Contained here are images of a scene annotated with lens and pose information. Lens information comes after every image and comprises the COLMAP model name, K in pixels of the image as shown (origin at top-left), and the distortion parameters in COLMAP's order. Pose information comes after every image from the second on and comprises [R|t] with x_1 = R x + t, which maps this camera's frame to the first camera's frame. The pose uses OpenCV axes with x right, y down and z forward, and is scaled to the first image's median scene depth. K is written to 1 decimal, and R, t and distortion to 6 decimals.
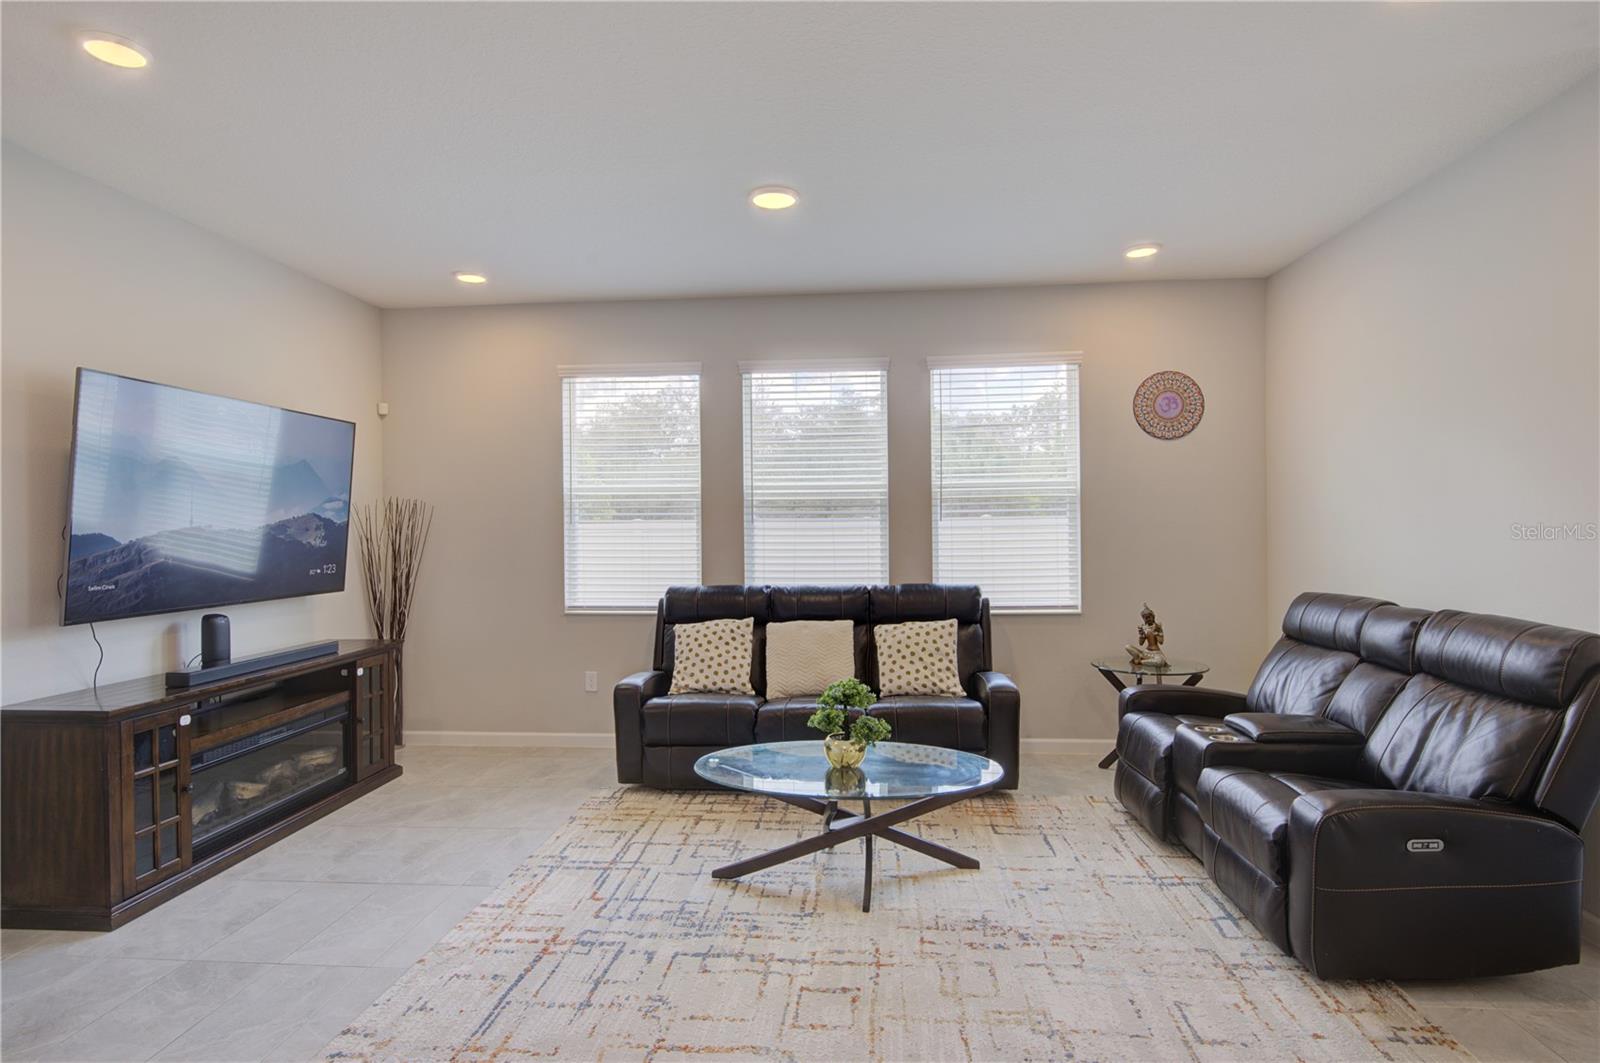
lens RADIAL K [[828.3, 0, 801.8], [0, 828.3, 546.9], [0, 0, 1]] dist [-0.003950, -0.000479]
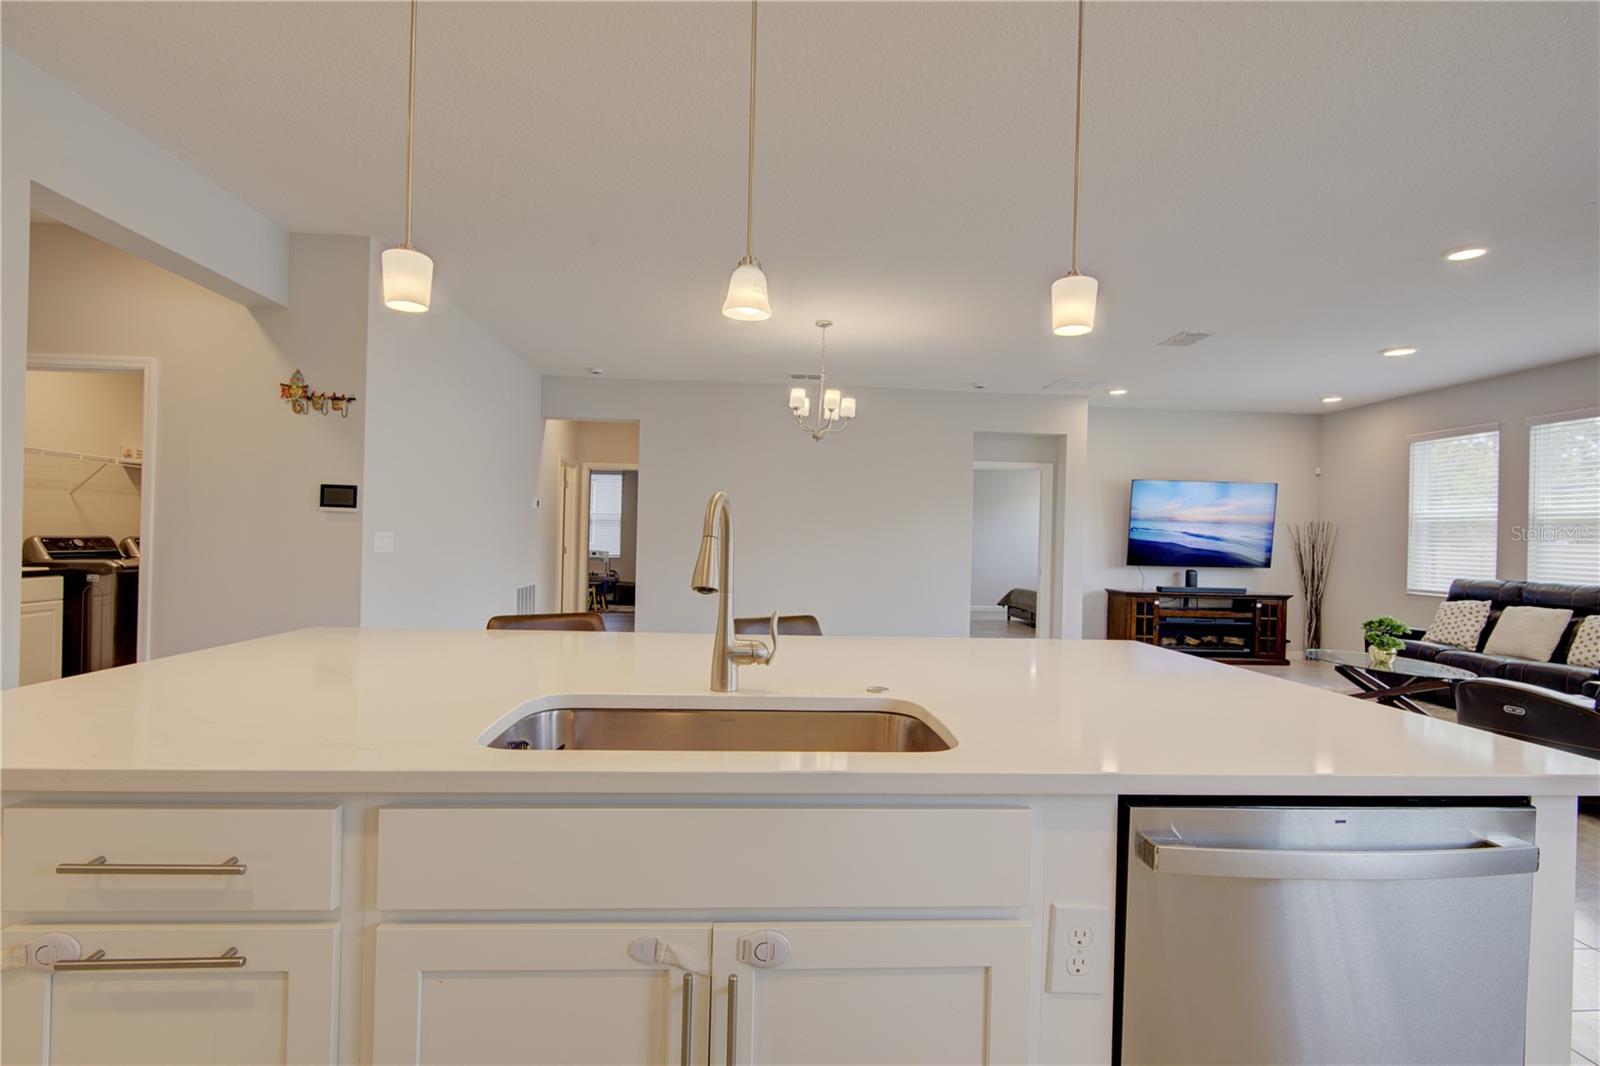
lens RADIAL K [[754.8, 0, 784.8], [0, 754.8, 537.6], [0, 0, 1]] dist [0.002004, -0.006276]
pose [[0.140811, 0.010201, -0.989984, 1.169408], [-0.045665, 0.998950, 0.003798, 0.029196], [0.988983, 0.044673, 0.141129, -0.445218]]
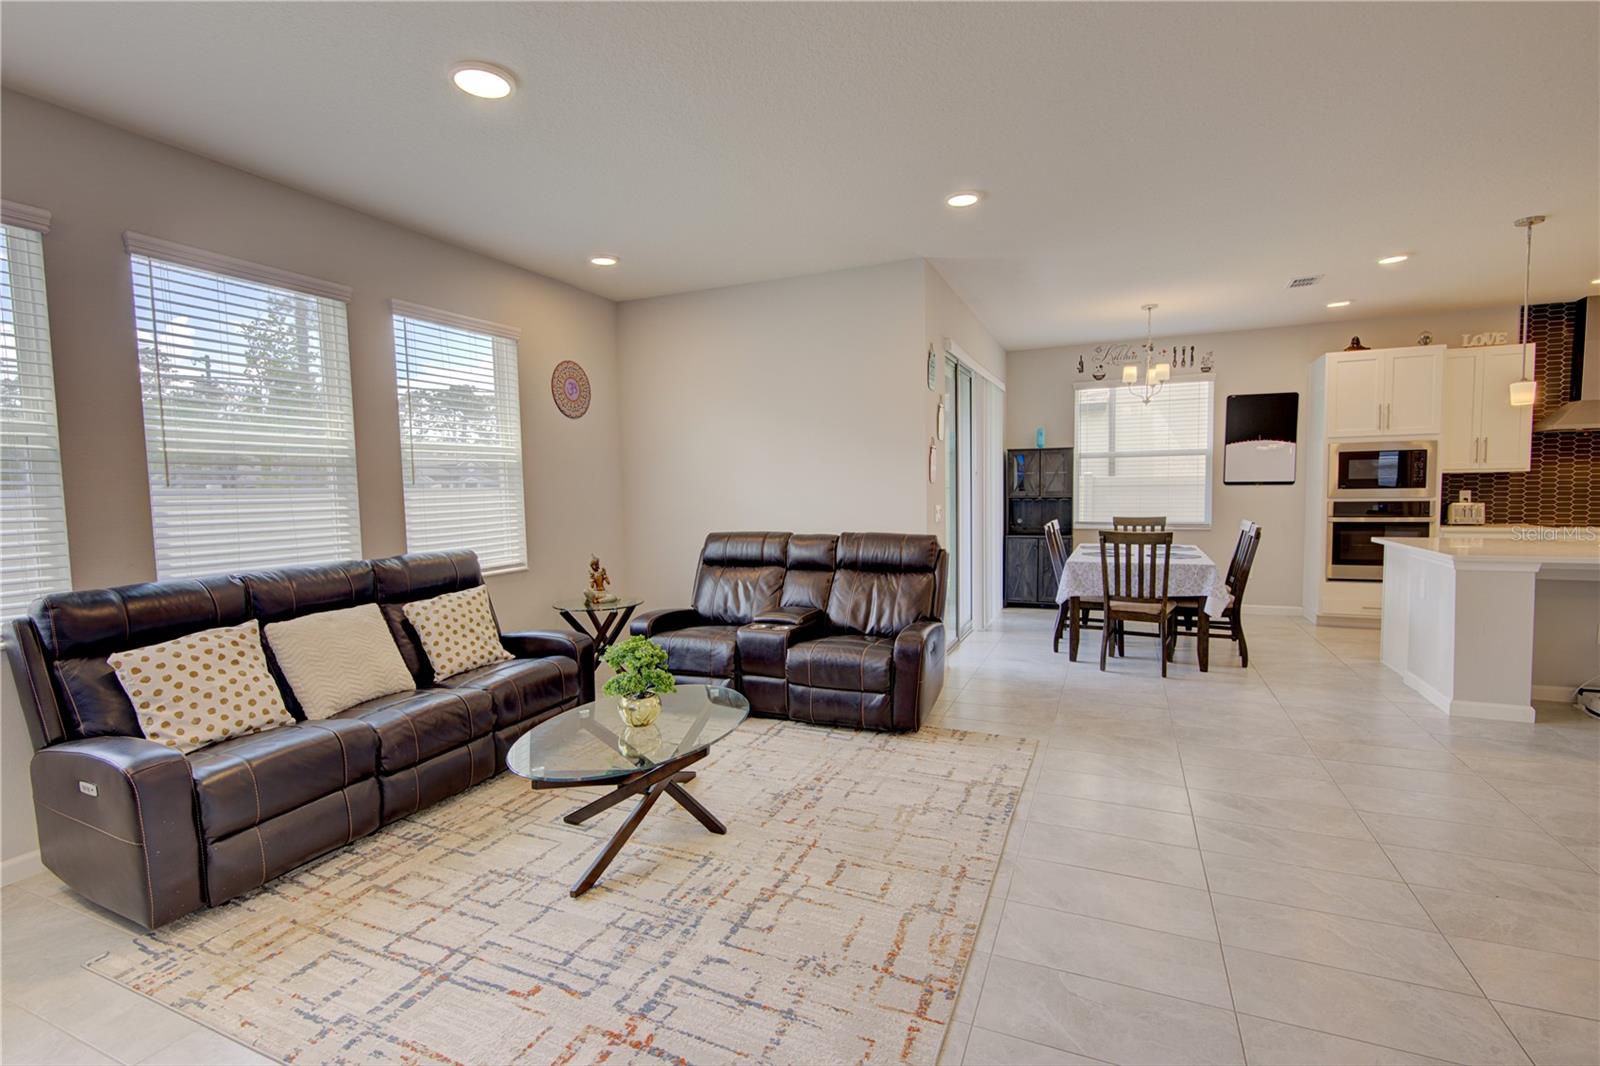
lens RADIAL K [[722.4, 0, 791.7], [0, 722.4, 544.7], [0, 0, 1]] dist [-0.001391, 0.000986]
pose [[0.334381, -0.072445, 0.939649, -0.527520], [0.033167, 0.997328, 0.065090, -0.004016], [-0.941854, 0.009401, 0.335890, 0.398643]]
